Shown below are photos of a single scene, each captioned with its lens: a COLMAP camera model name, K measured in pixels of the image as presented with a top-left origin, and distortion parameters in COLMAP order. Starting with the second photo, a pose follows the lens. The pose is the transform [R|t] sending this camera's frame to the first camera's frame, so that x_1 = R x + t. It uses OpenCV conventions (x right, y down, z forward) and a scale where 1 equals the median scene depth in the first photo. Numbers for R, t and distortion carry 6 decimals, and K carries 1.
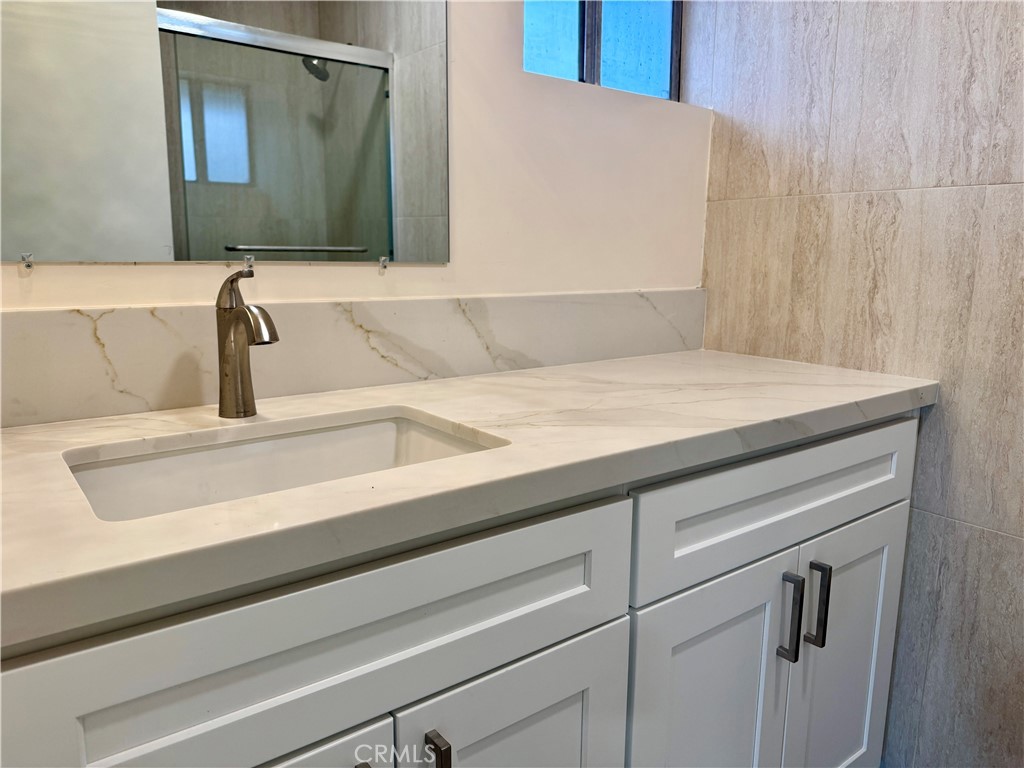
lens RADIAL K [[698.8, 0, 510.0], [0, 698.8, 387.1], [0, 0, 1]] dist [0.025040, -0.057985]
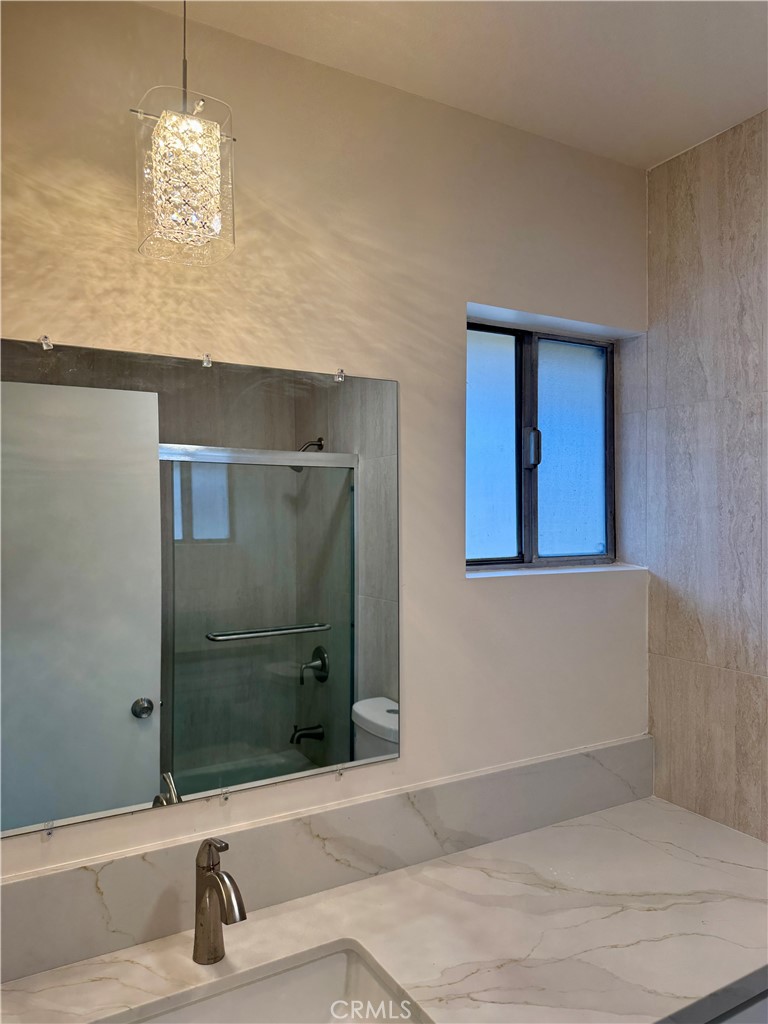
lens RADIAL K [[698.8, 0, 378.9], [0, 698.8, 517.9], [0, 0, 1]] dist [0.025040, -0.057985]
pose [[0.990720, -0.011393, -0.135442, 0.028631], [-0.013152, 0.983768, -0.178961, -0.292536], [0.135282, 0.179081, 0.974489, -0.120012]]
